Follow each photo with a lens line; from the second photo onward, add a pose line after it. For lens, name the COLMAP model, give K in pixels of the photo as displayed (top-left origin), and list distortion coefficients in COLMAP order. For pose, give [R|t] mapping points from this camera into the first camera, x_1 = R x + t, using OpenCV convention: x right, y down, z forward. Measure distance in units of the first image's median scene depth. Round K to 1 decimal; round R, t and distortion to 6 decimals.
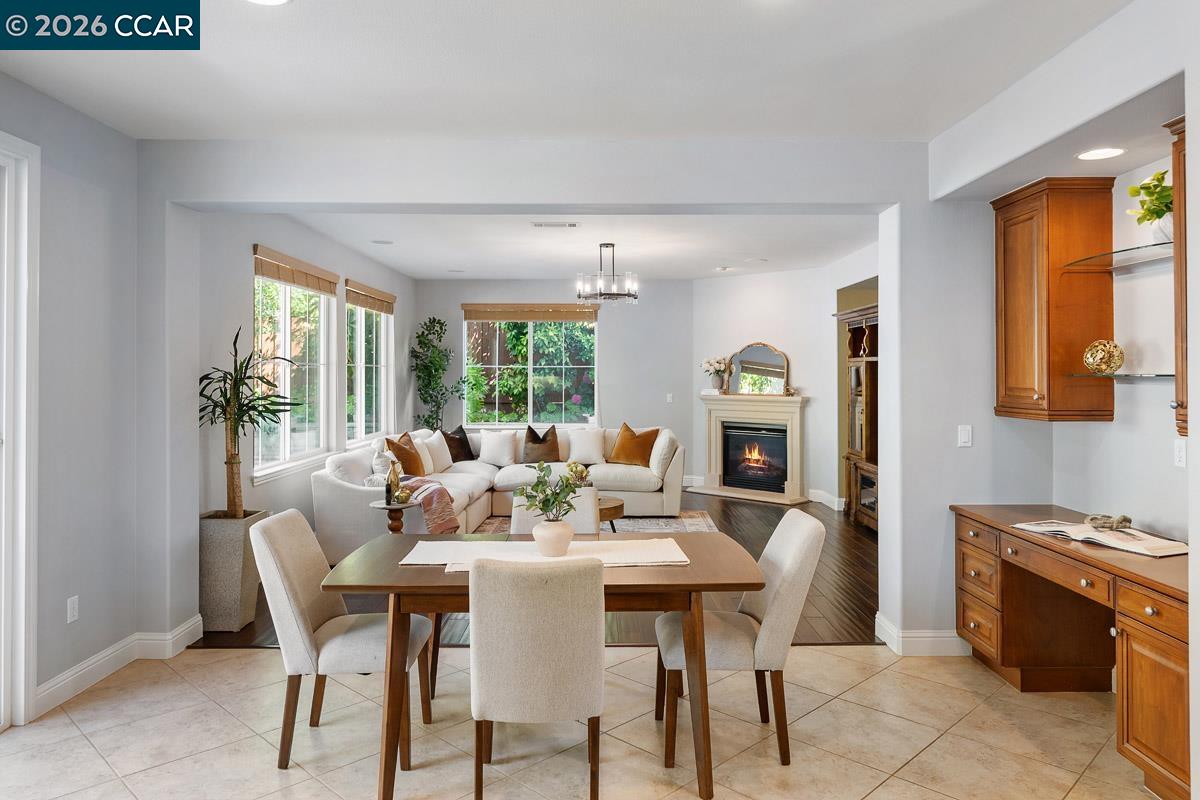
lens RADIAL K [[803.4, 0, 609.3], [0, 803.4, 366.9], [0, 0, 1]] dist [0.003108, -0.003832]
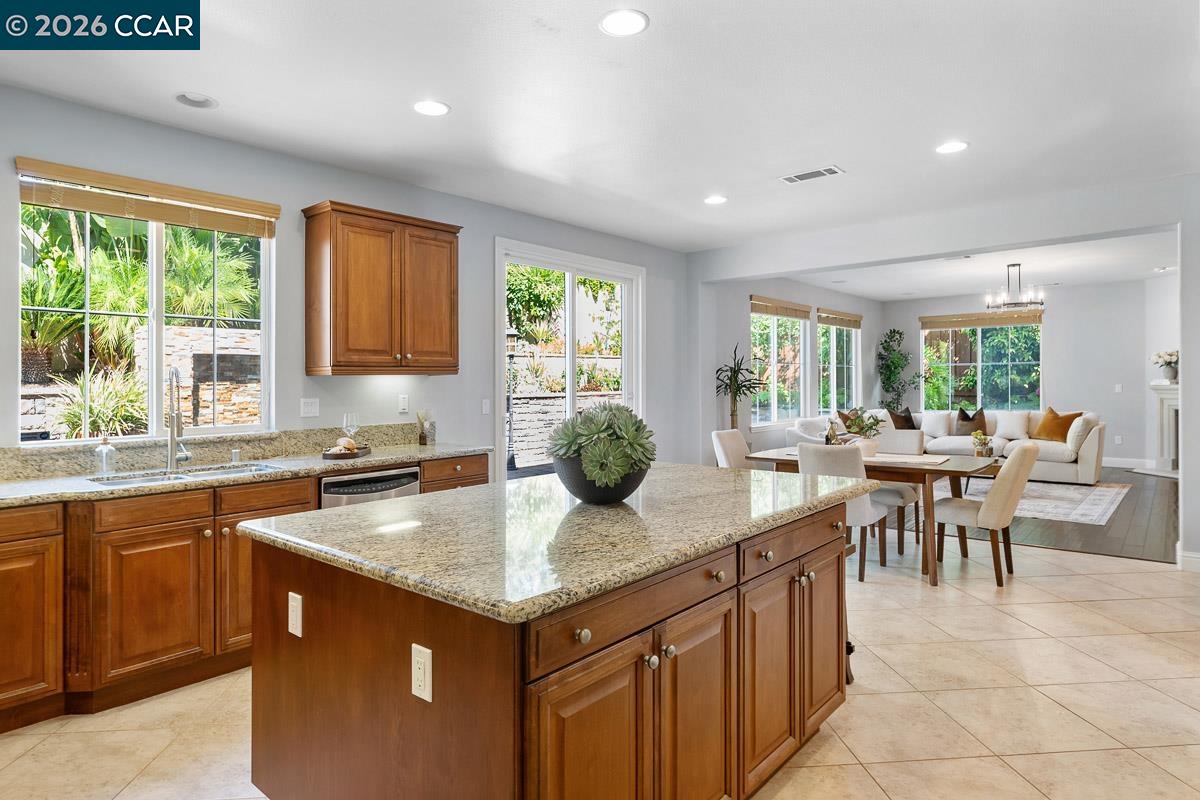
lens RADIAL K [[676.2, 0, 601.1], [0, 676.2, 384.5], [0, 0, 1]] dist [0.000050, 0.001531]
pose [[0.753186, -0.006806, -0.657772, 0.211664], [0.016611, 0.999824, 0.008675, 0.018337], [0.657598, -0.017460, 0.753167, -0.247321]]
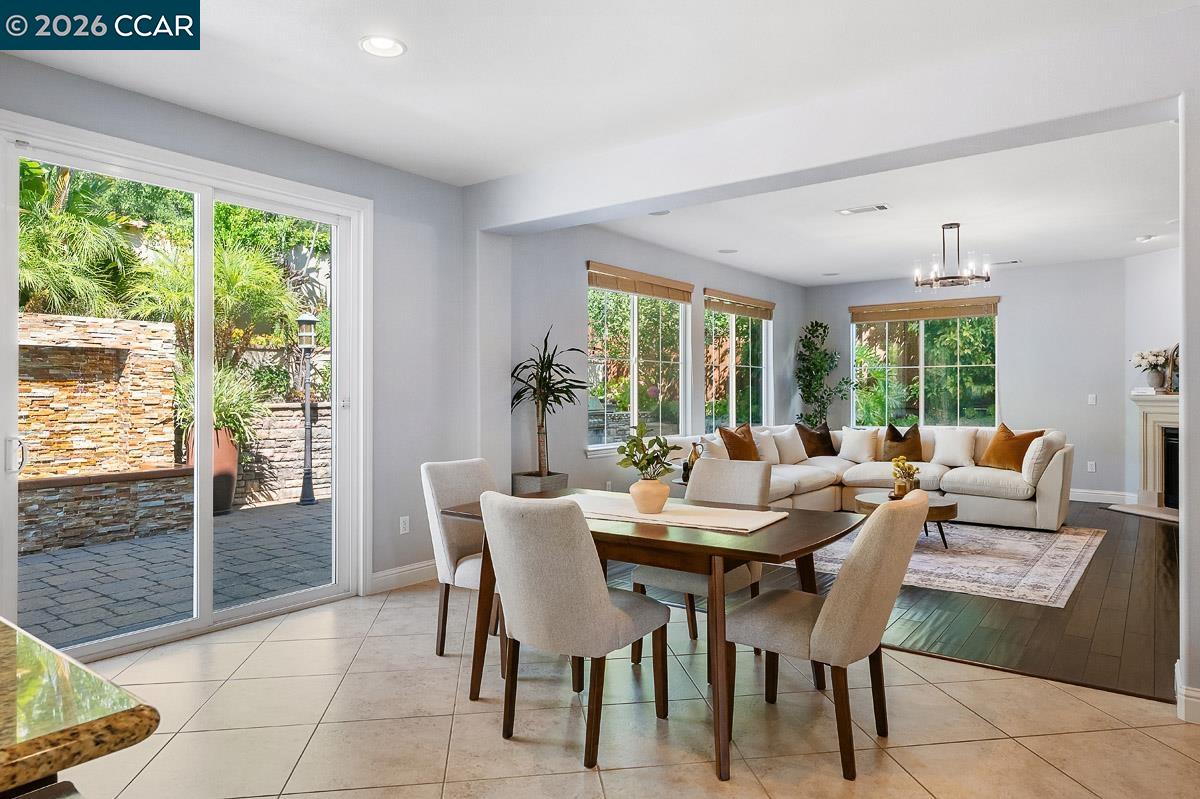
lens RADIAL K [[737.4, 0, 608.6], [0, 737.4, 389.3], [0, 0, 1]] dist [-0.002232, 0.002952]
pose [[0.794933, -0.006213, -0.606665, 0.198531], [0.008871, 0.999960, 0.001383, 0.031403], [0.606632, -0.006481, 0.794956, 0.091523]]
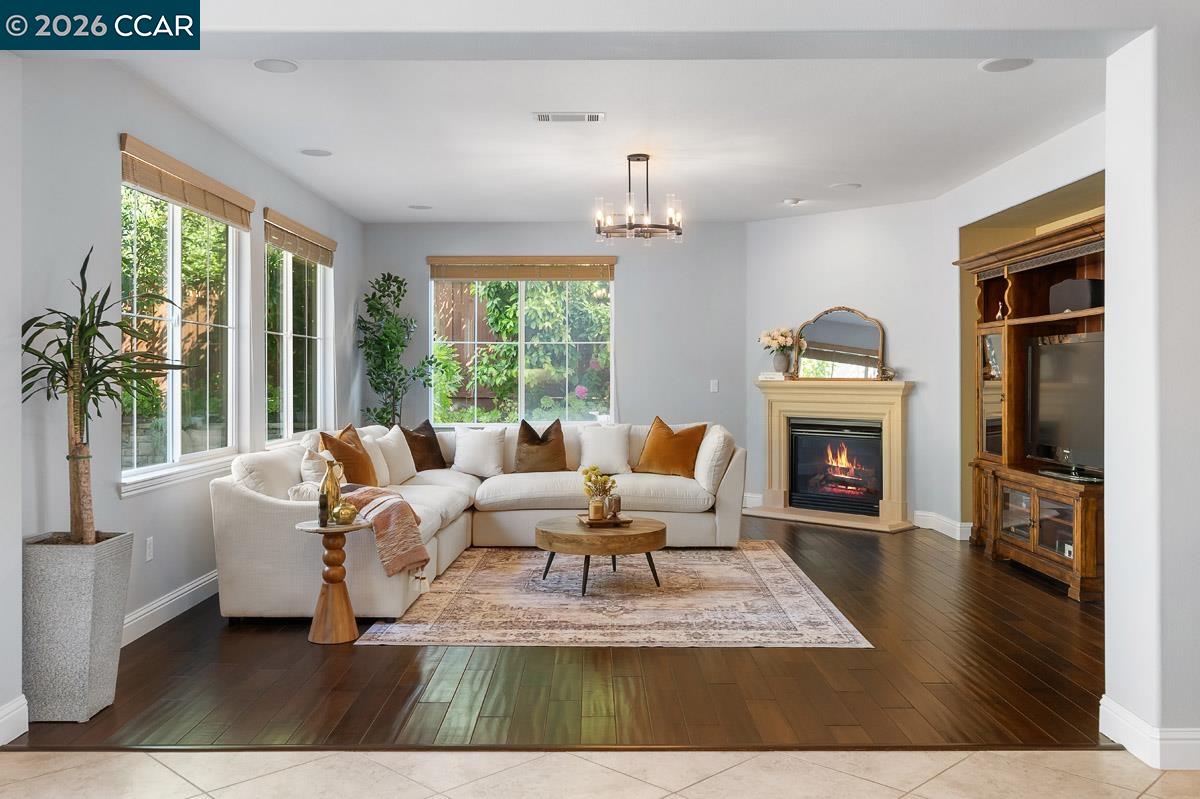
lens RADIAL K [[1003.3, 0, 590.6], [0, 1003.3, 374.1], [0, 0, 1]] dist [-0.003515, -0.004800]
pose [[0.999883, -0.000541, -0.015291, -0.030977], [0.000660, 0.999970, 0.007780, 0.029603], [0.015287, -0.007790, 0.999853, 0.131935]]
